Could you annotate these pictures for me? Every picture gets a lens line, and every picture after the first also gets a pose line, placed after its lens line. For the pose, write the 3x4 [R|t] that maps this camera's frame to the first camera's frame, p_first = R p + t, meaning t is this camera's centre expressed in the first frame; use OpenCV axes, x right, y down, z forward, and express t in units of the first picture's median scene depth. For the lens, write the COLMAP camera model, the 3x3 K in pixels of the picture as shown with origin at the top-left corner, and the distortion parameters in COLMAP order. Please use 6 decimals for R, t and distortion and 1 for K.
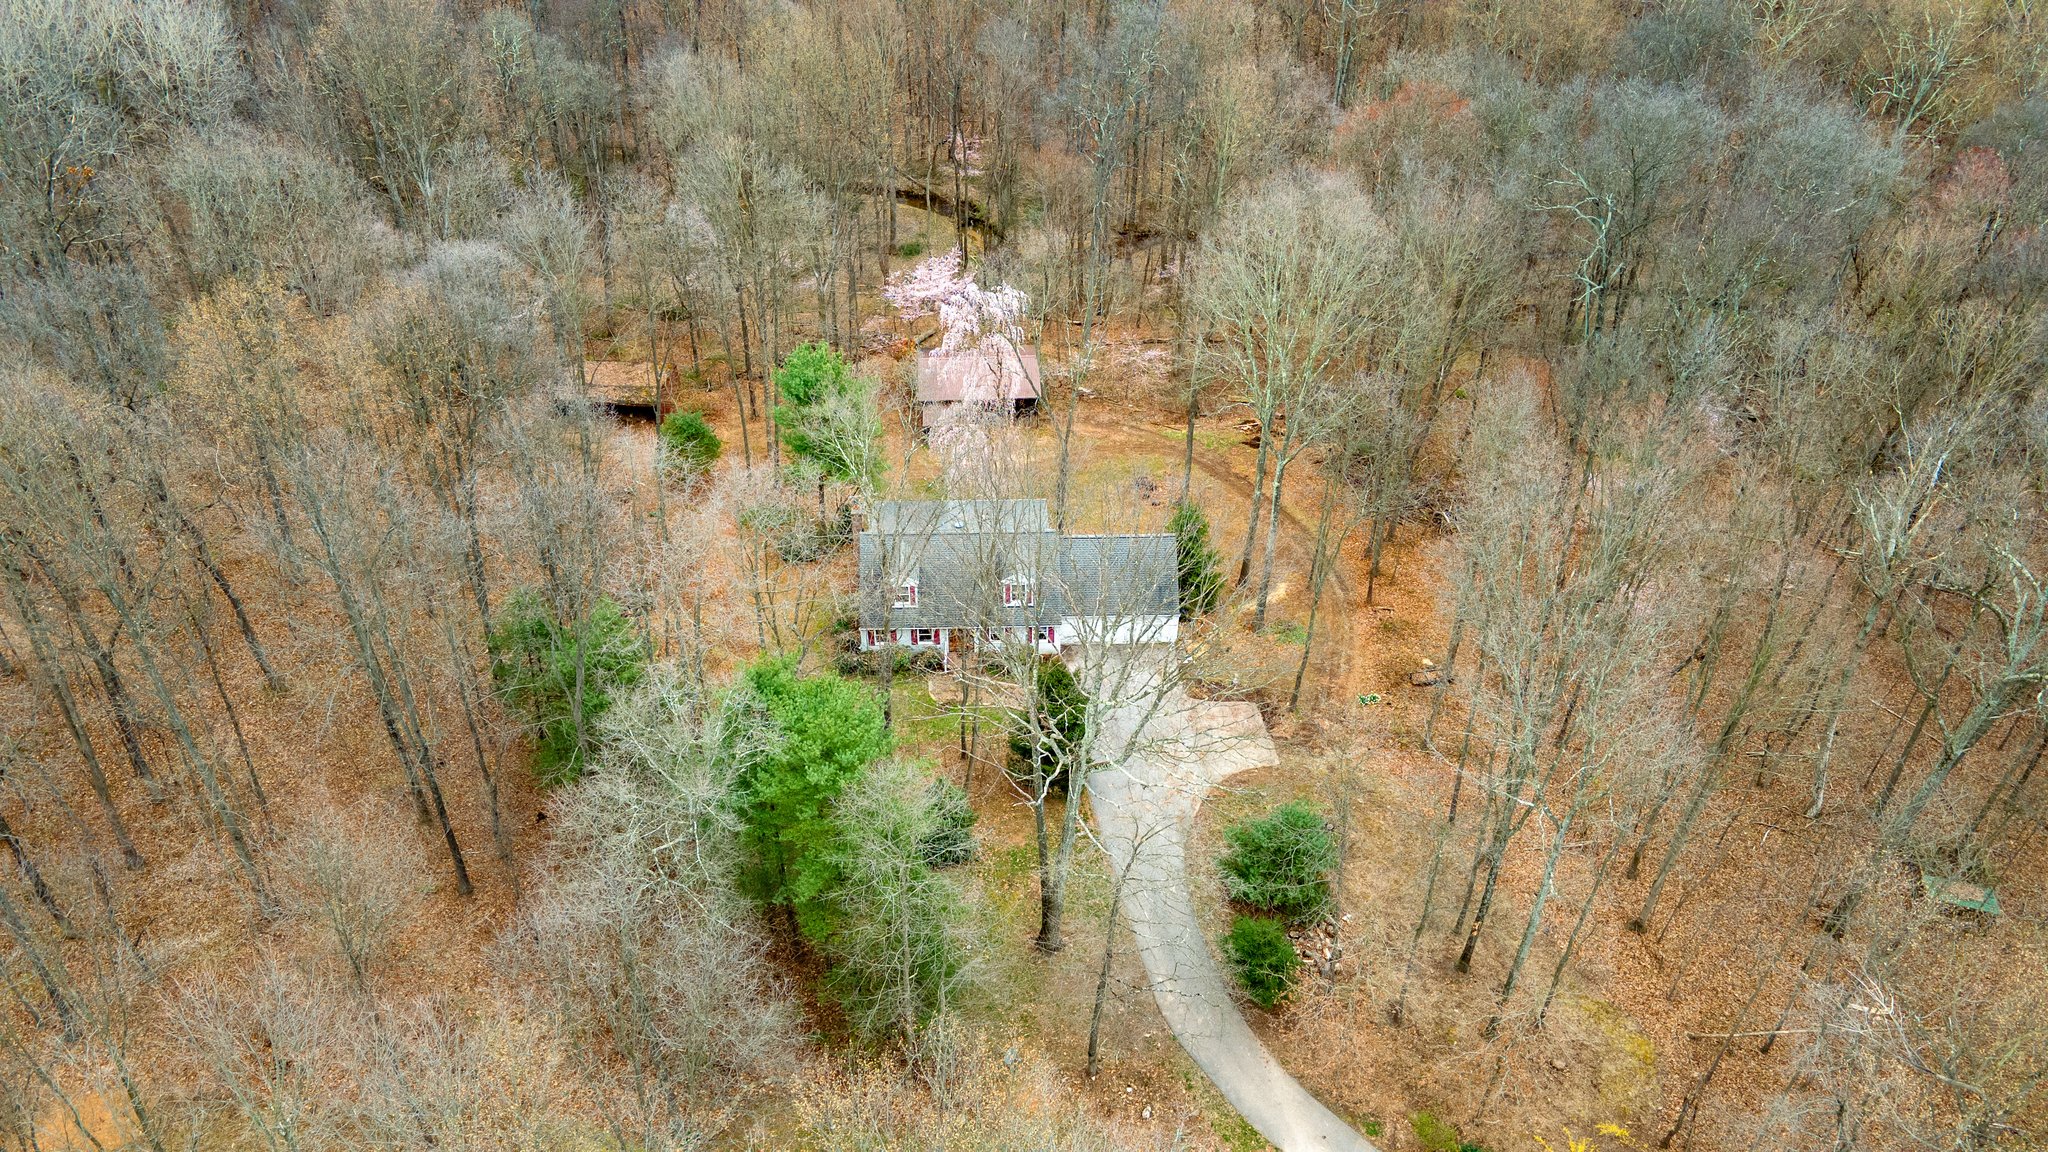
lens RADIAL K [[1441.1, 0, 1016.1], [0, 1441.1, 569.6], [0, 0, 1]] dist [0.041226, 0.016504]
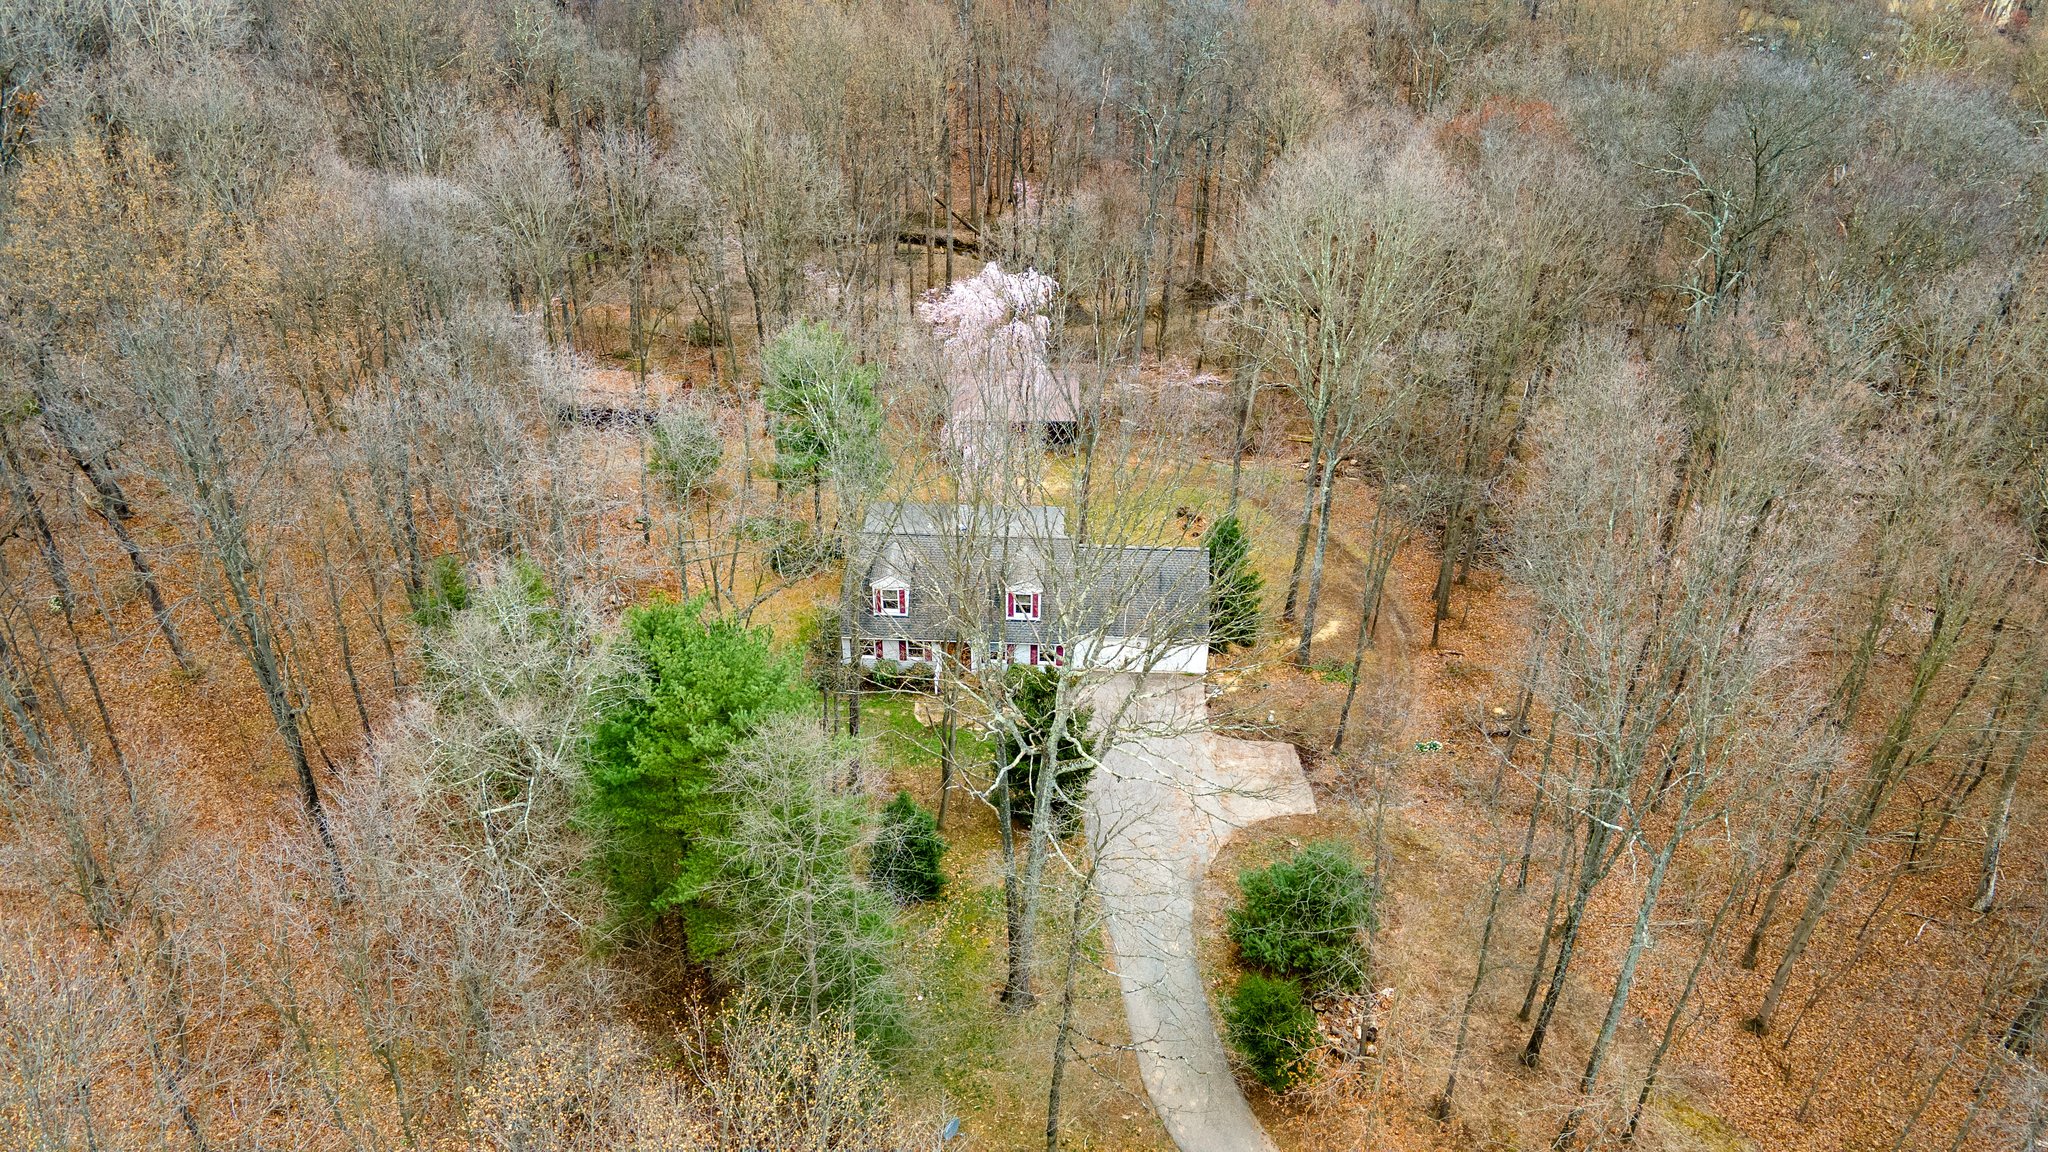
lens RADIAL K [[1441.1, 0, 1019.1], [0, 1441.1, 577.4], [0, 0, 1]] dist [0.041226, 0.016504]
pose [[0.997230, 0.045064, -0.059175, 0.052874], [-0.049642, 0.995692, -0.078316, 0.072423], [0.055391, 0.081036, 0.995171, 0.139492]]
